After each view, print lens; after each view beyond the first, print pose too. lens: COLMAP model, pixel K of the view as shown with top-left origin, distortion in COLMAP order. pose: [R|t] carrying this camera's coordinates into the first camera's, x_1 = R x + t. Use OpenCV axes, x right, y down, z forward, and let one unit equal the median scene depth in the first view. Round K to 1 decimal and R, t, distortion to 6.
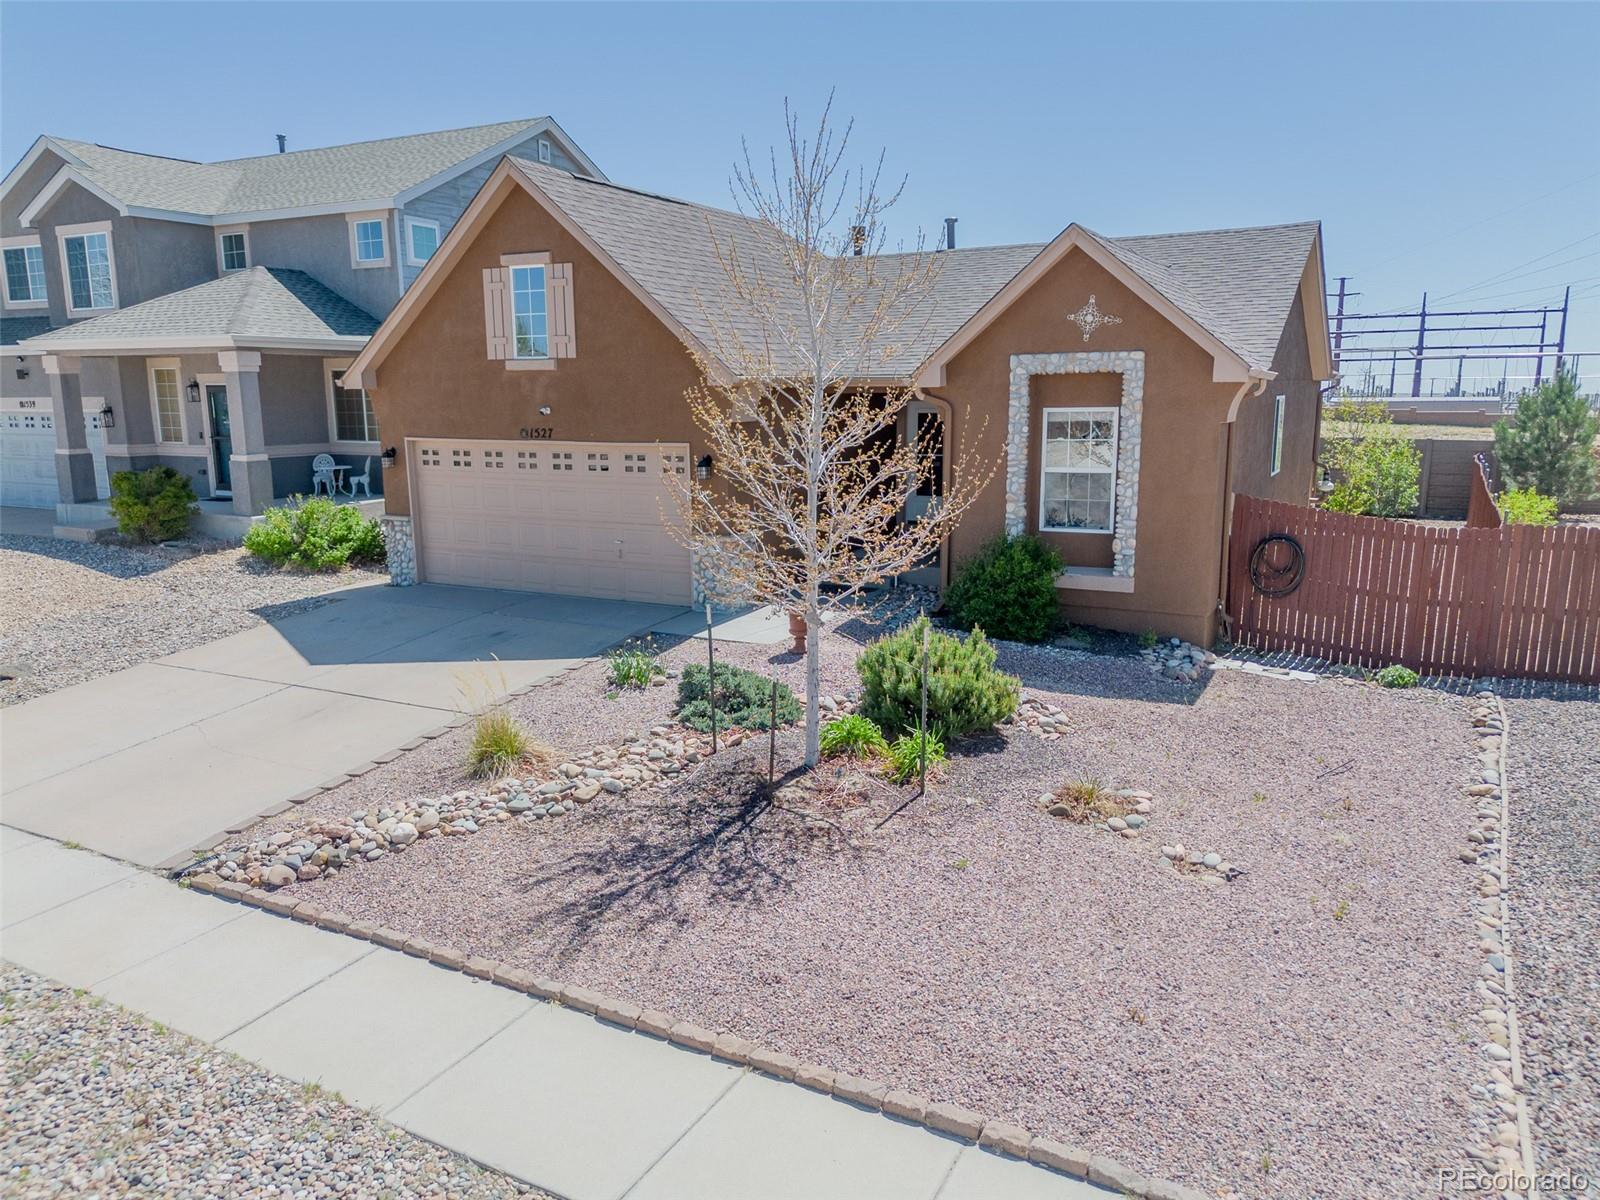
lens RADIAL K [[1141.3, 0, 795.8], [0, 1141.3, 599.1], [0, 0, 1]] dist [0.041904, -0.011873]
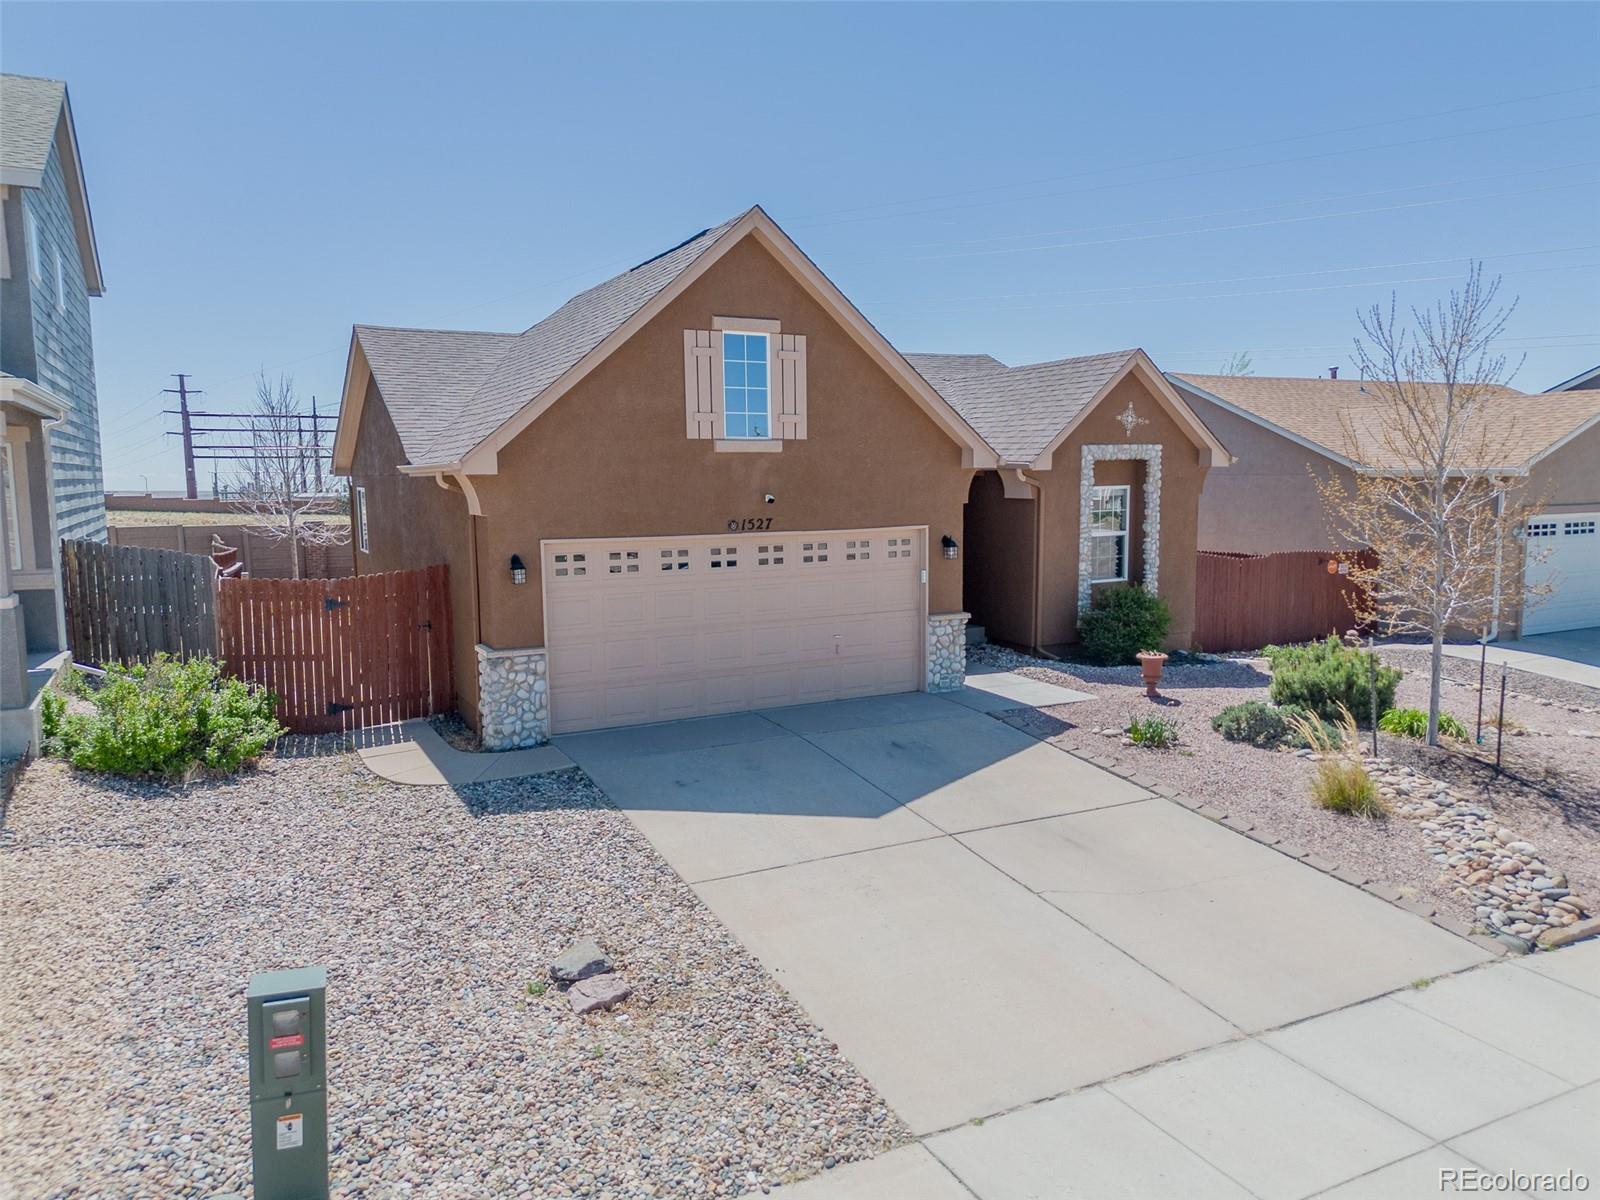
lens RADIAL K [[1141.3, 0, 796.5], [0, 1141.3, 602.2], [0, 0, 1]] dist [0.041904, -0.011873]
pose [[0.571656, -0.091912, 0.815329, -0.931520], [0.156599, 0.987661, 0.001542, -0.085055], [-0.805411, 0.126798, 0.578996, 0.494892]]
